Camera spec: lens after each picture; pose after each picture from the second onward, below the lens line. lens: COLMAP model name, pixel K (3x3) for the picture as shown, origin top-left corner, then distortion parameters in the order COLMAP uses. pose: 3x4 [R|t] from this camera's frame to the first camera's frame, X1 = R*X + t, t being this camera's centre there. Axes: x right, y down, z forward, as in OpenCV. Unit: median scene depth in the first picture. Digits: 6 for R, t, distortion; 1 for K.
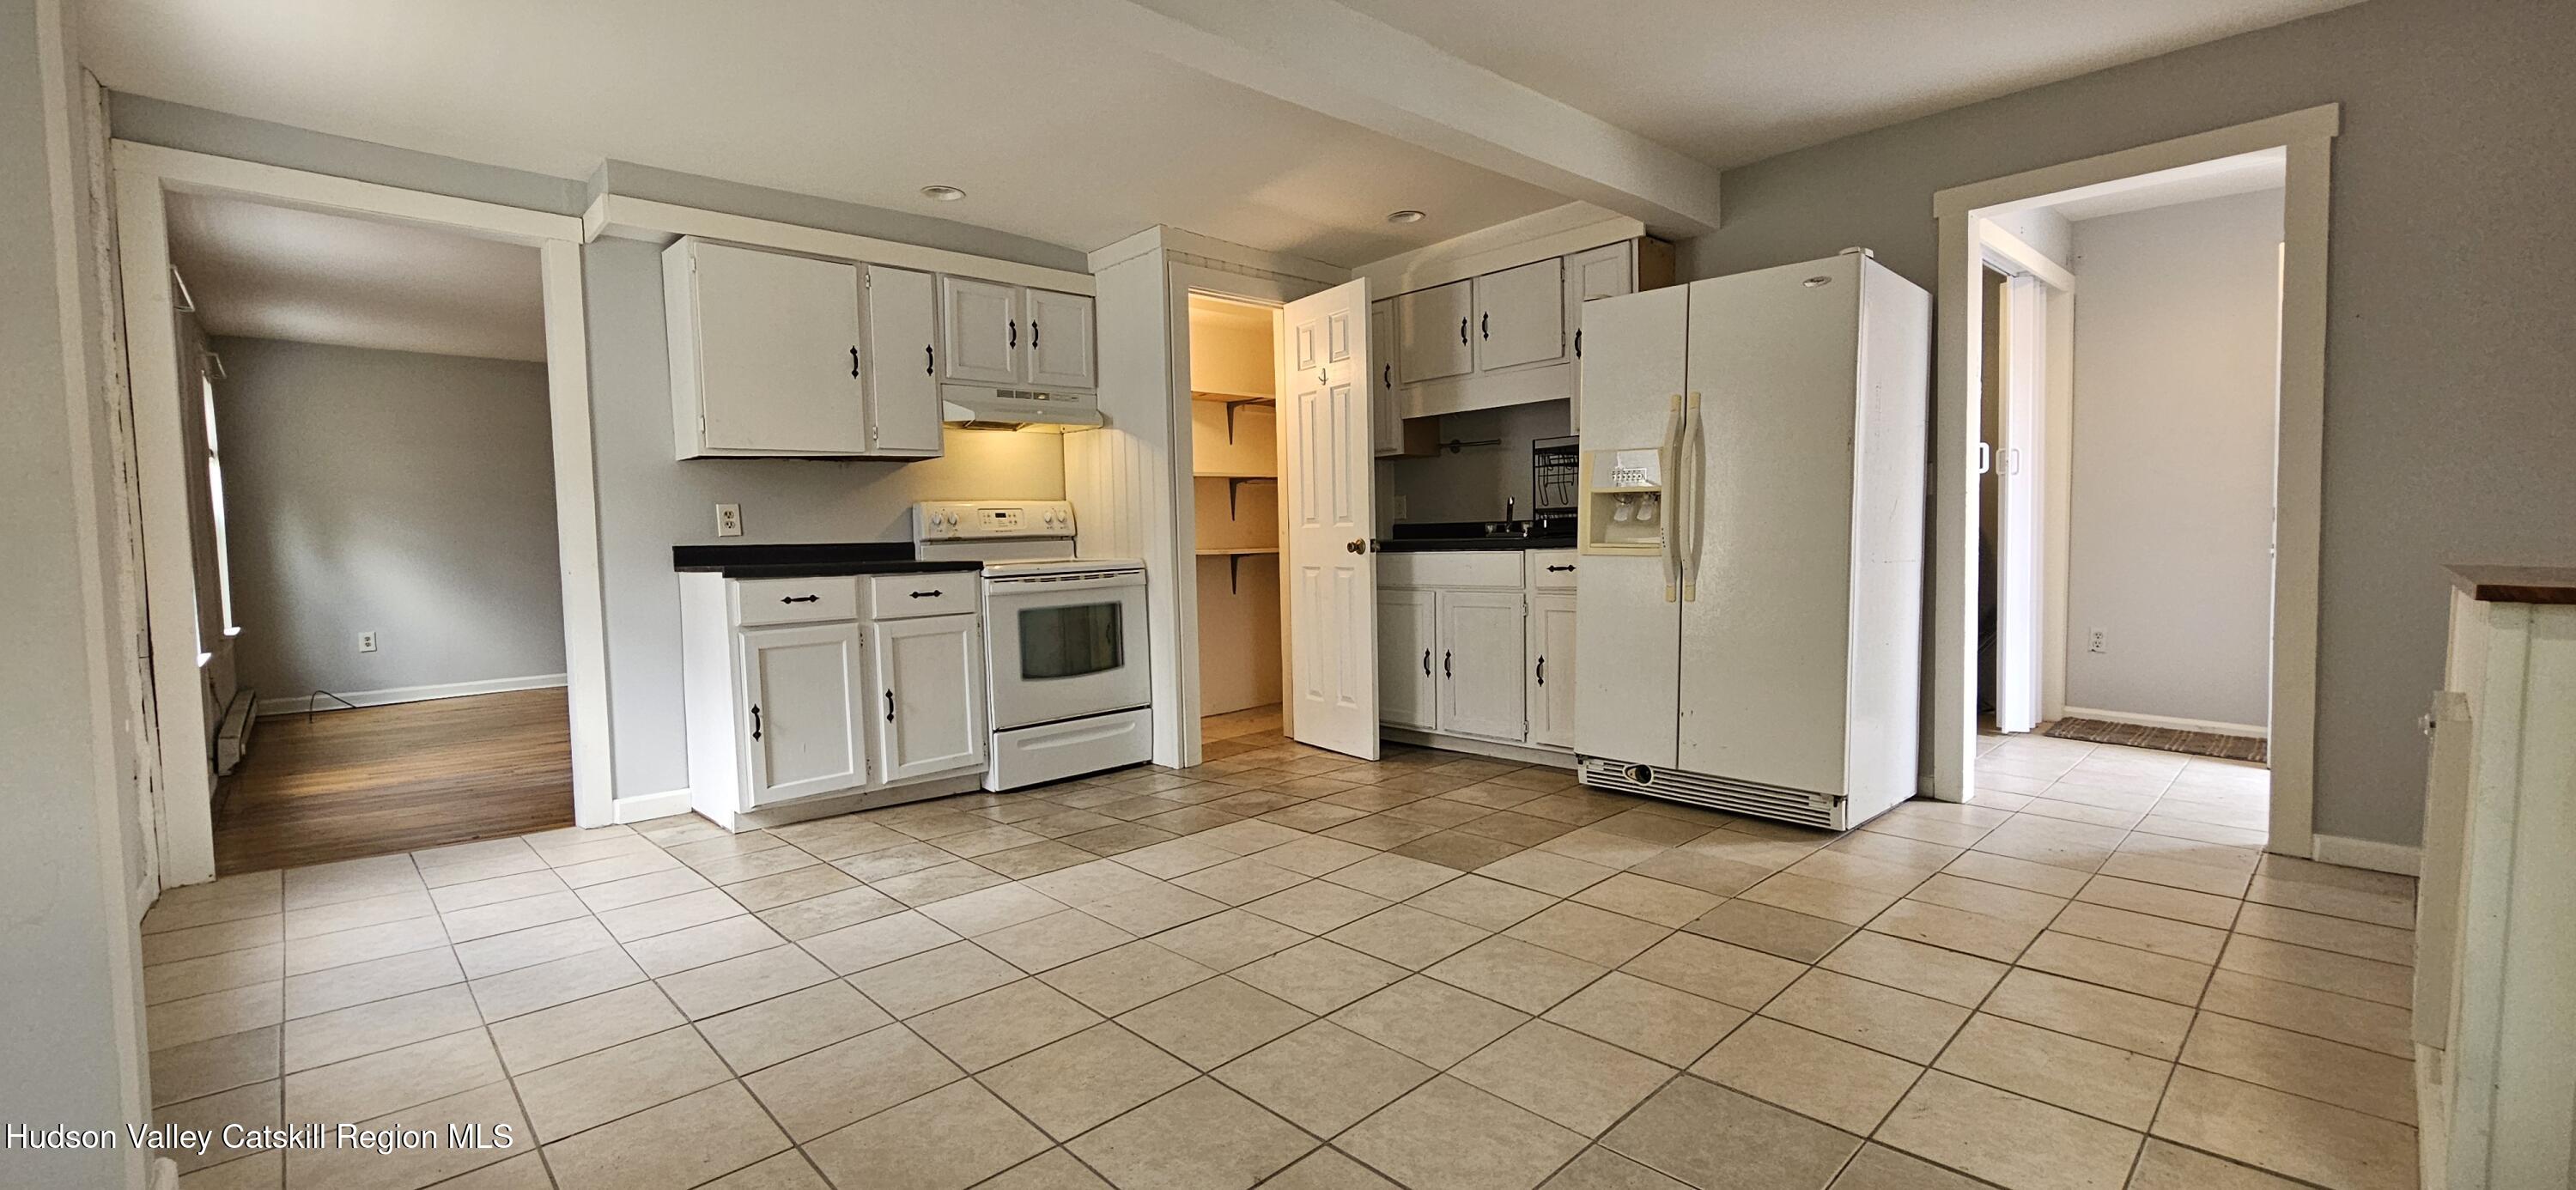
lens RADIAL K [[1056.4, 0, 1265.1], [0, 1056.4, 594.9], [0, 0, 1]] dist [0.000592, 0.000188]
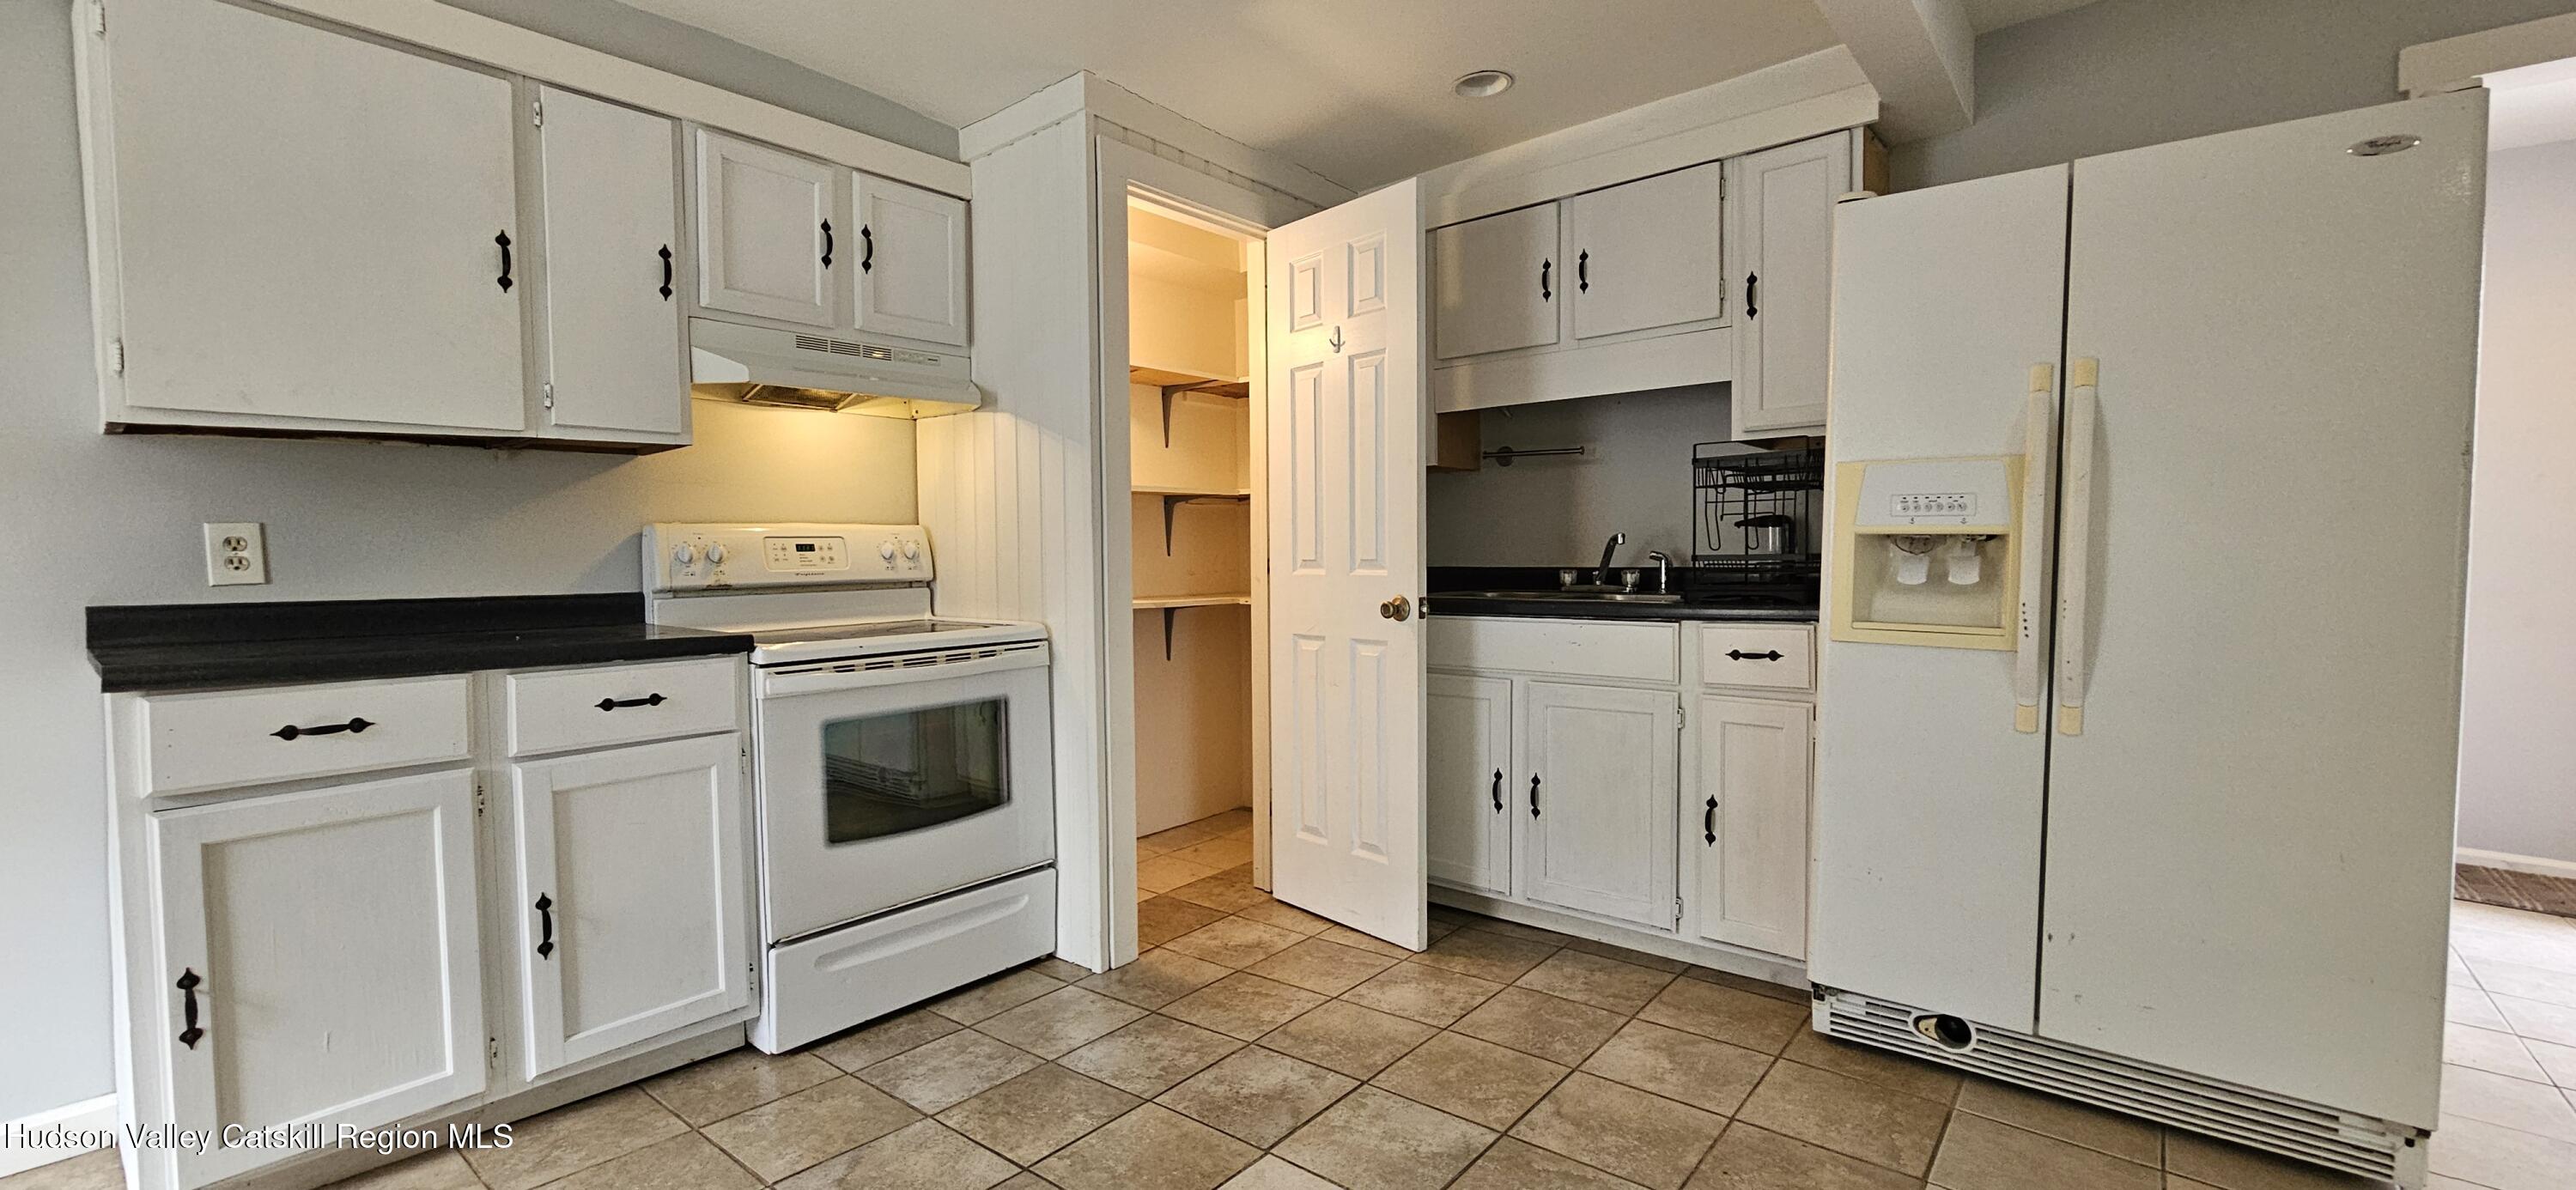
lens RADIAL K [[1056.4, 0, 1269.5], [0, 1056.4, 592.8], [0, 0, 1]] dist [0.000592, 0.000188]
pose [[0.992705, 0.011101, 0.120061, -0.069660], [-0.008593, 0.999734, -0.021392, -0.046032], [-0.120266, 0.020204, 0.992536, 0.435293]]
